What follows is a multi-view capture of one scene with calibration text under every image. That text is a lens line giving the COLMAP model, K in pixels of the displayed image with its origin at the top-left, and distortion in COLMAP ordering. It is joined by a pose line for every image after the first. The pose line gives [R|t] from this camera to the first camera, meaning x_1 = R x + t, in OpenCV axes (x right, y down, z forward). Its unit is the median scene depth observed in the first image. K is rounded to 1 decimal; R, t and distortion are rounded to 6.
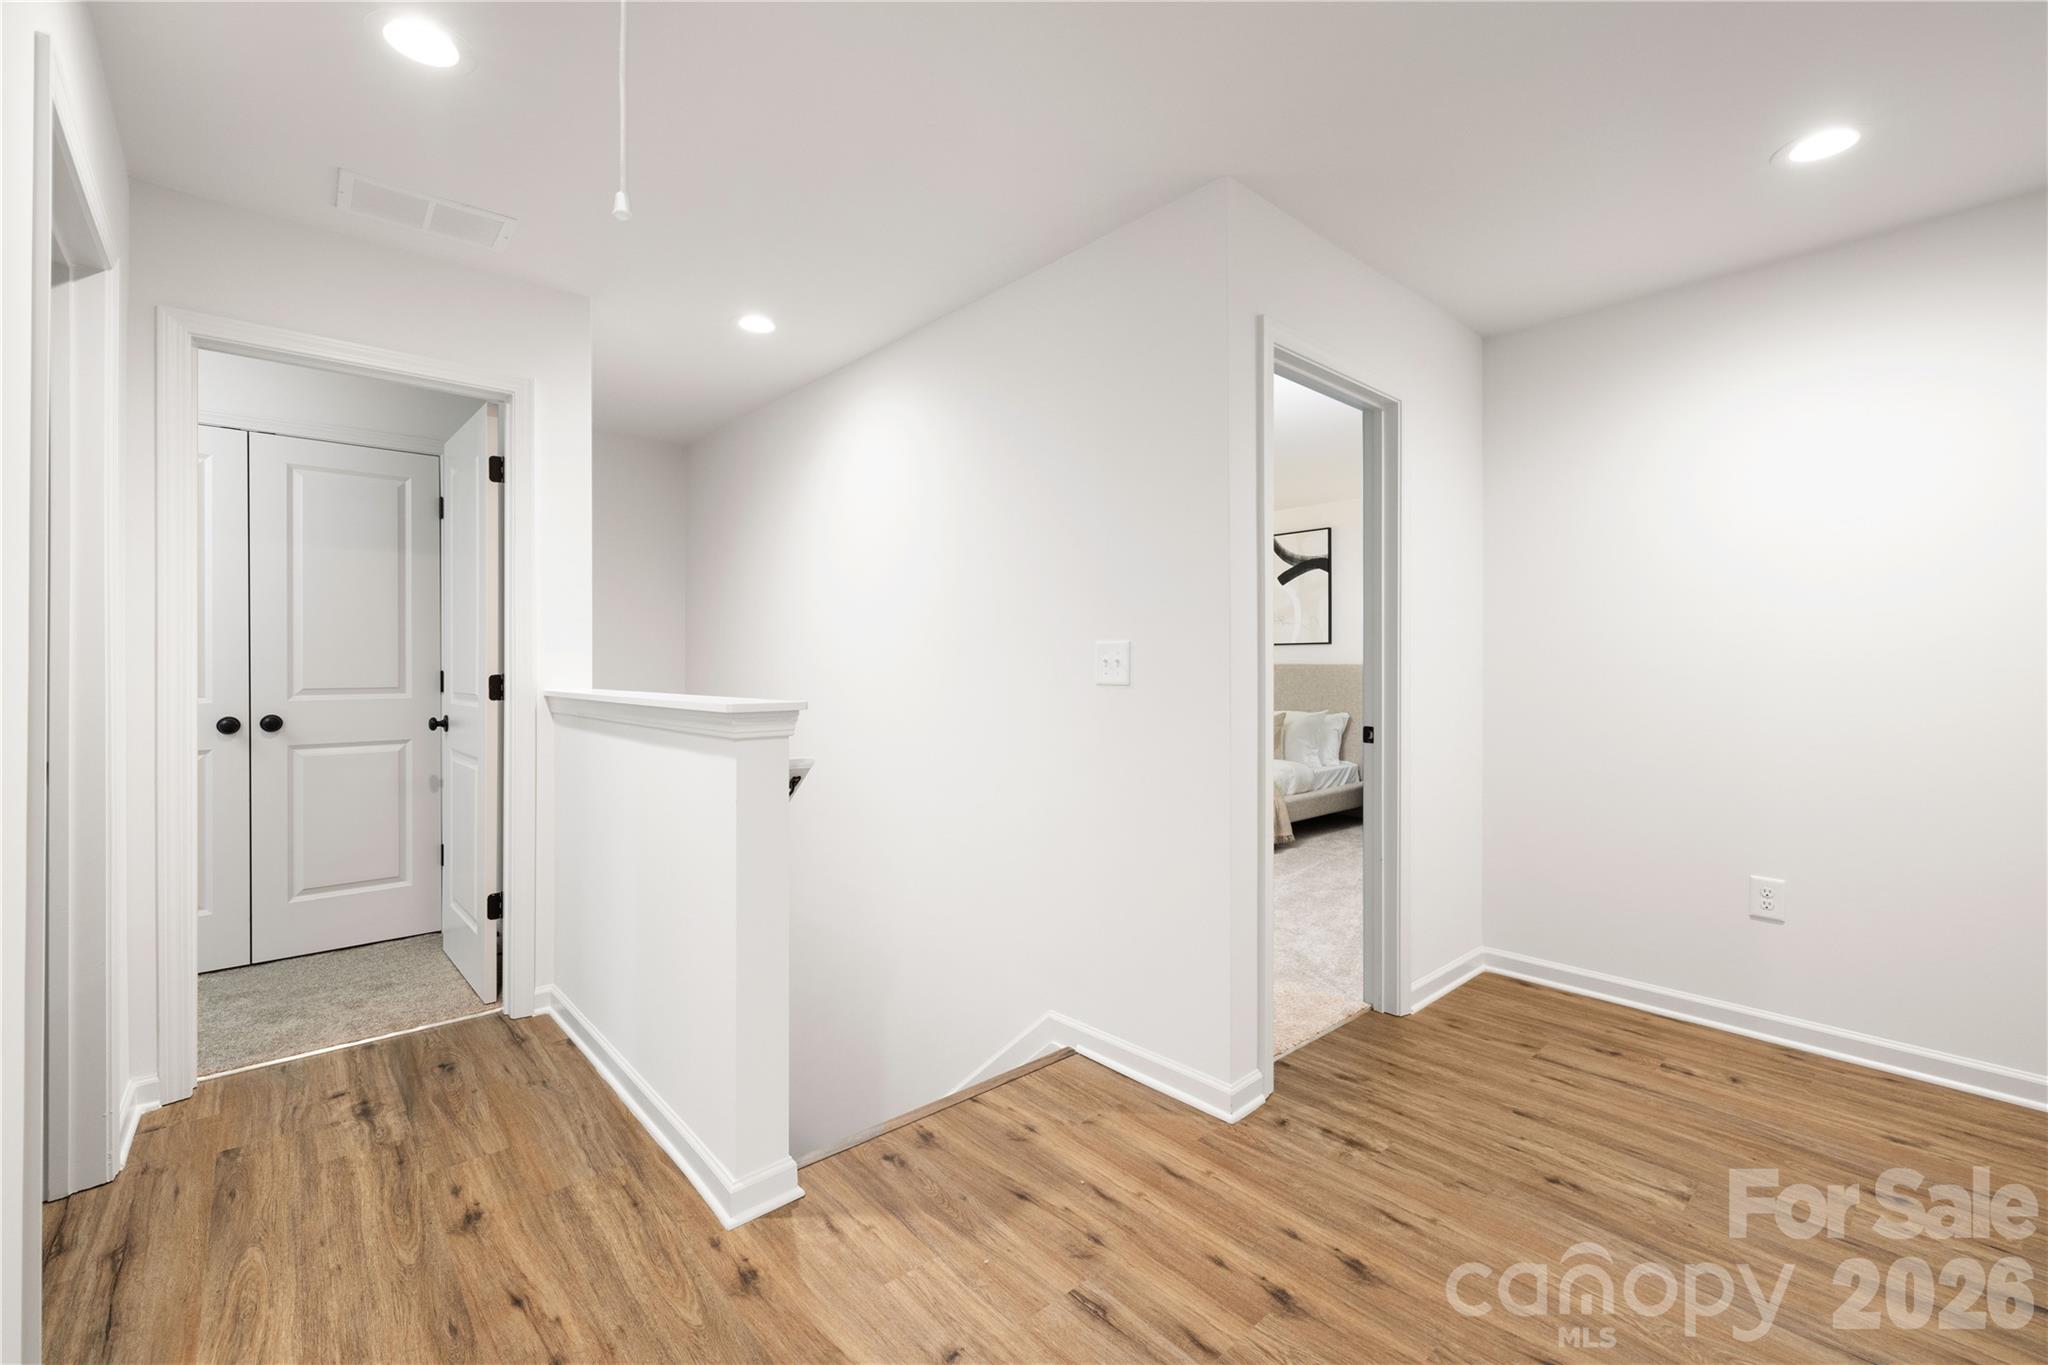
lens RADIAL K [[857.2, 0, 1036.2], [0, 857.2, 661.6], [0, 0, 1]] dist [0.000664, -0.000222]
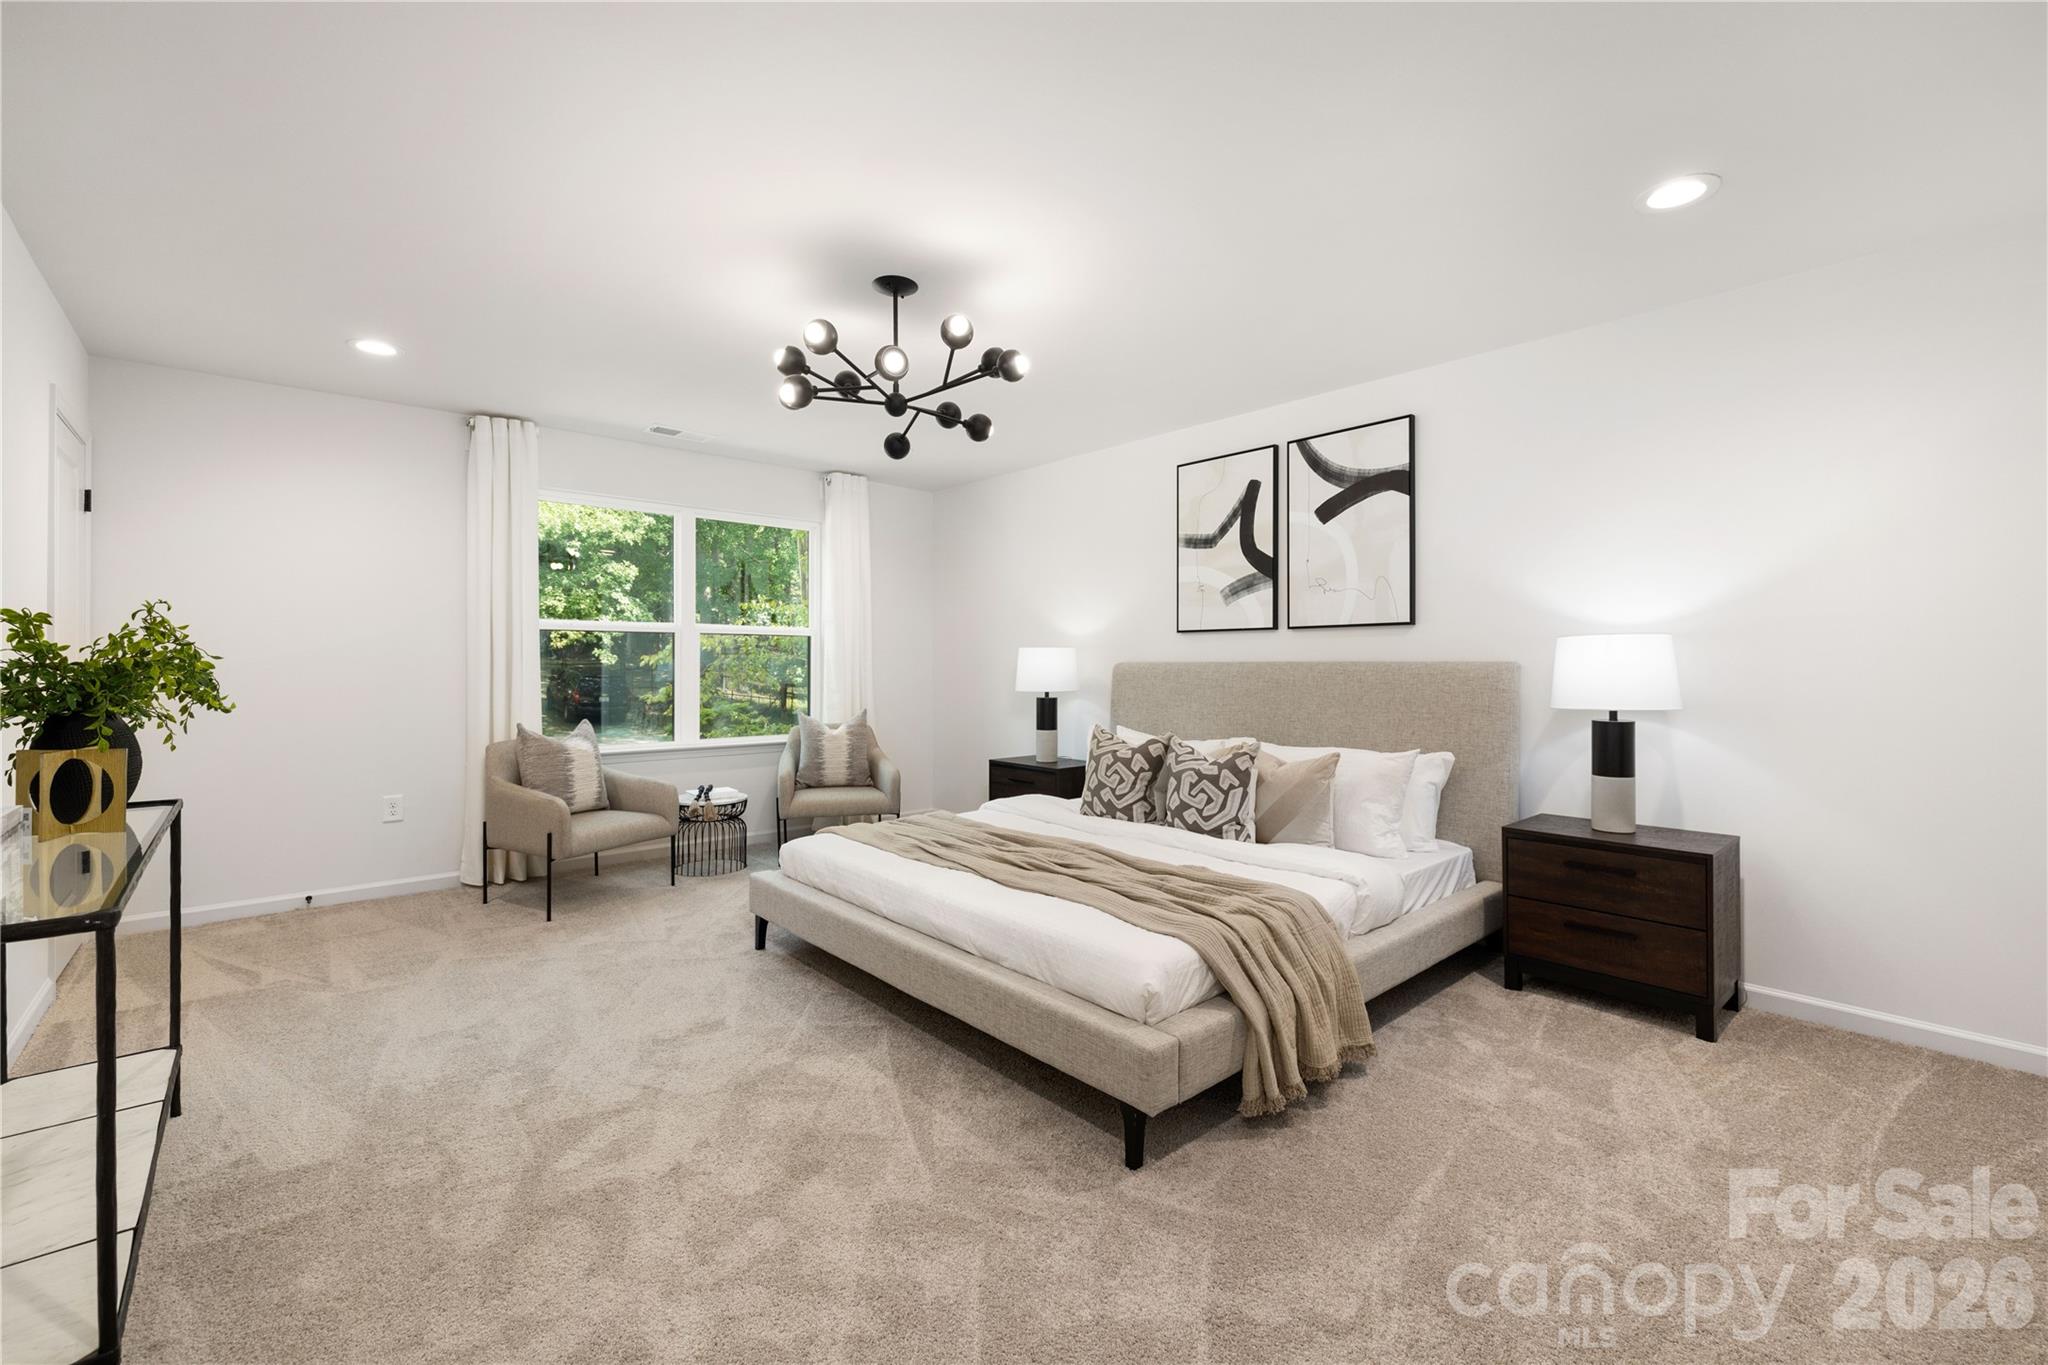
lens RADIAL K [[857.2, 0, 1031.0], [0, 857.2, 666.3], [0, 0, 1]] dist [0.000664, -0.000222]
pose [[0.999978, -0.003530, -0.005540, 0.097156], [0.003525, 0.999993, -0.000893, 0.006096], [0.005543, 0.000874, 0.999984, 0.437160]]
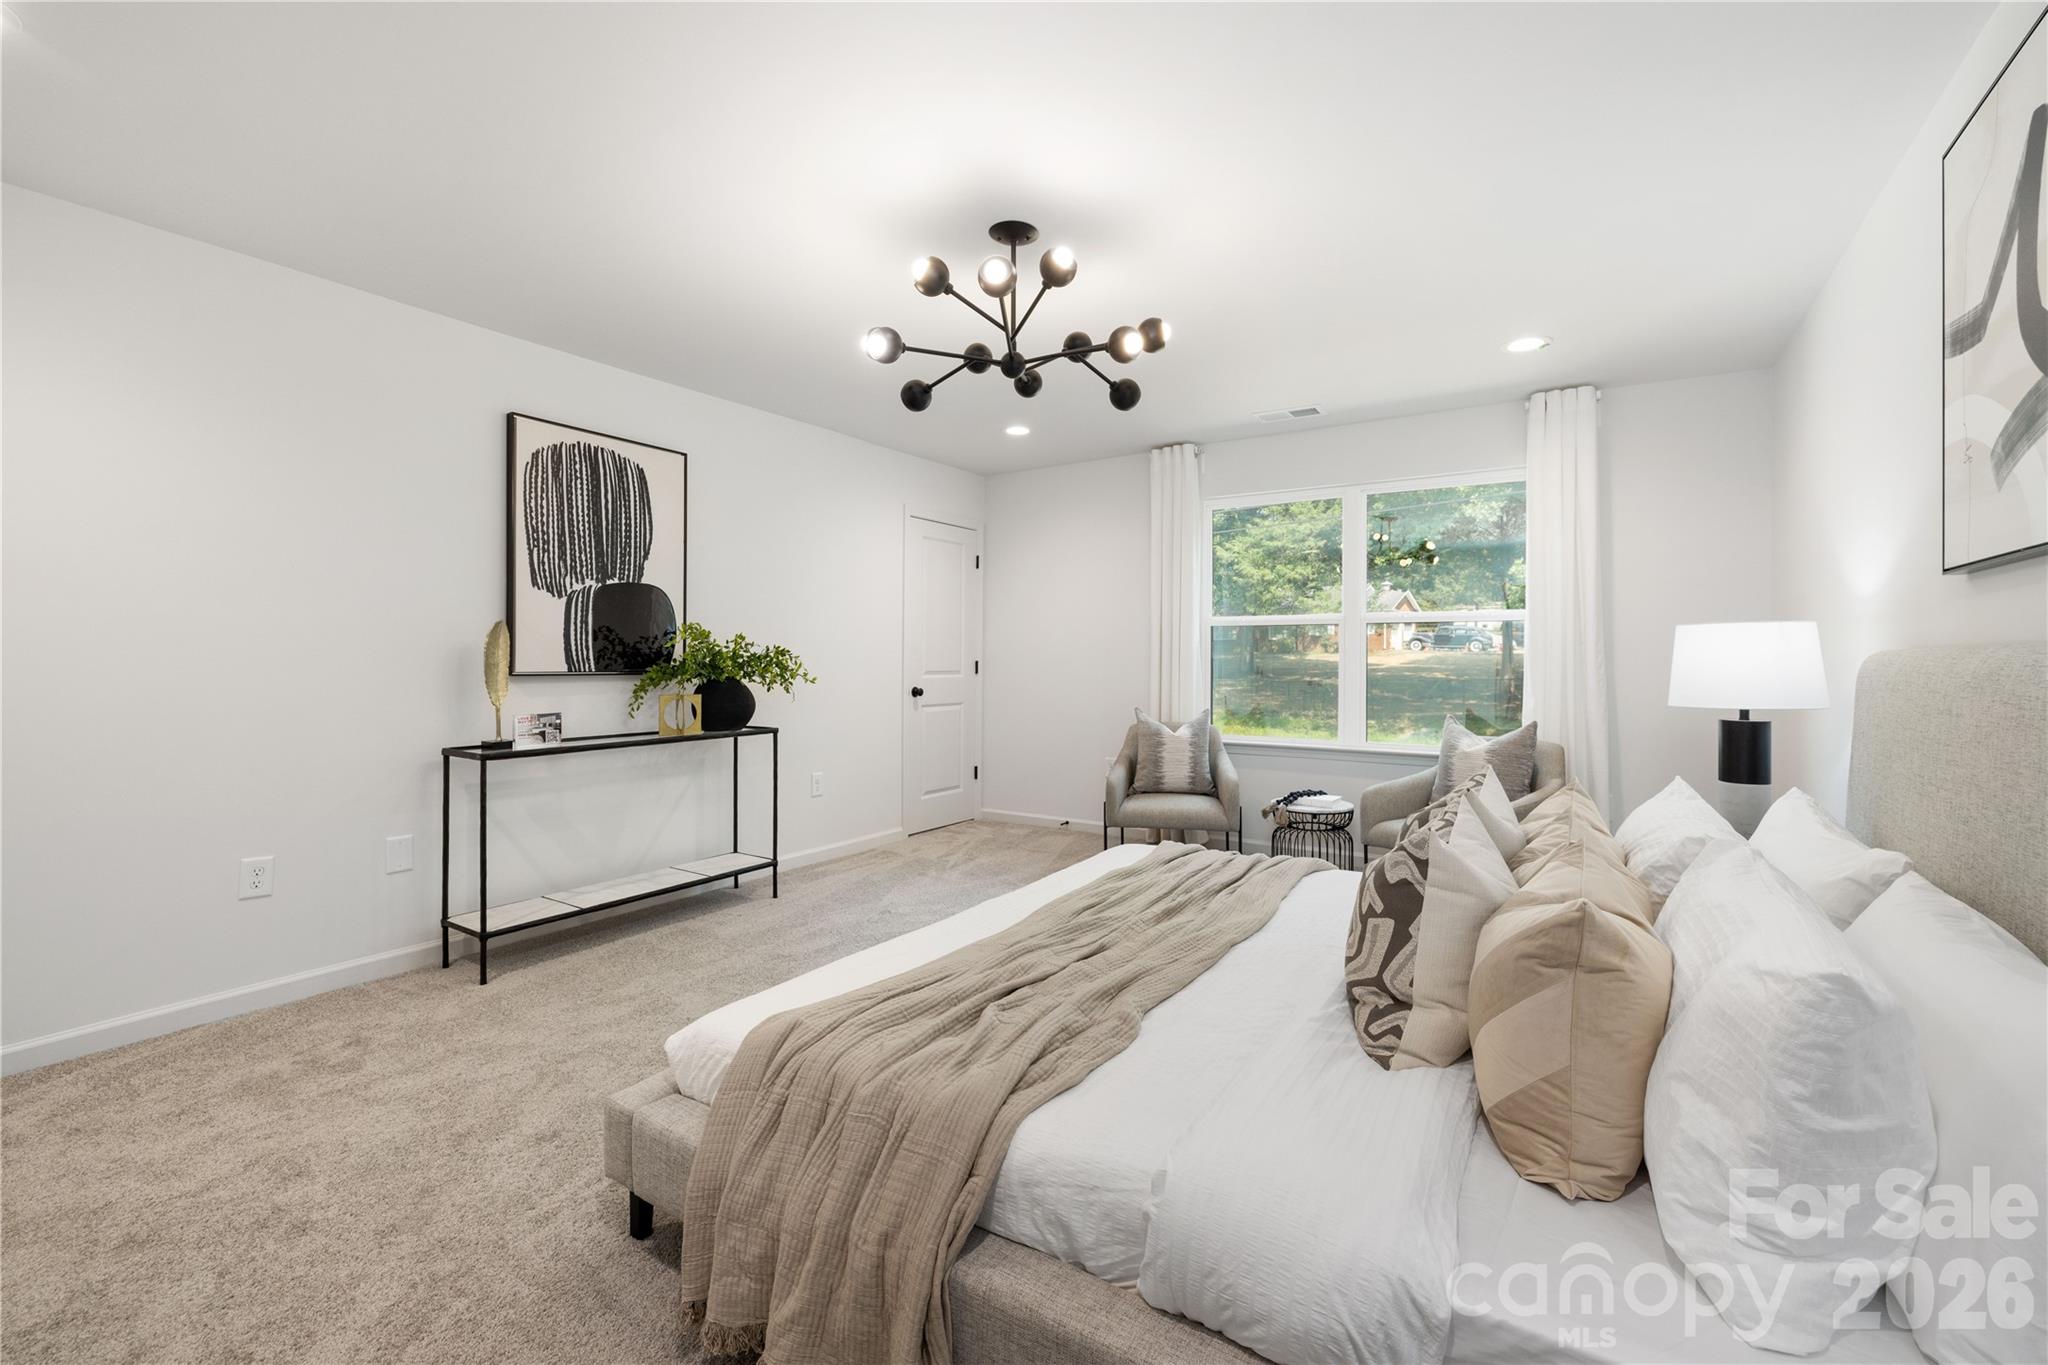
lens RADIAL K [[857.2, 0, 1045.2], [0, 857.2, 687.9], [0, 0, 1]] dist [0.000664, -0.000222]
pose [[0.277799, 0.027800, -0.960237, 0.396239], [-0.001044, 0.999589, 0.028637, 0.007950], [0.960639, -0.006953, 0.277714, 0.768231]]
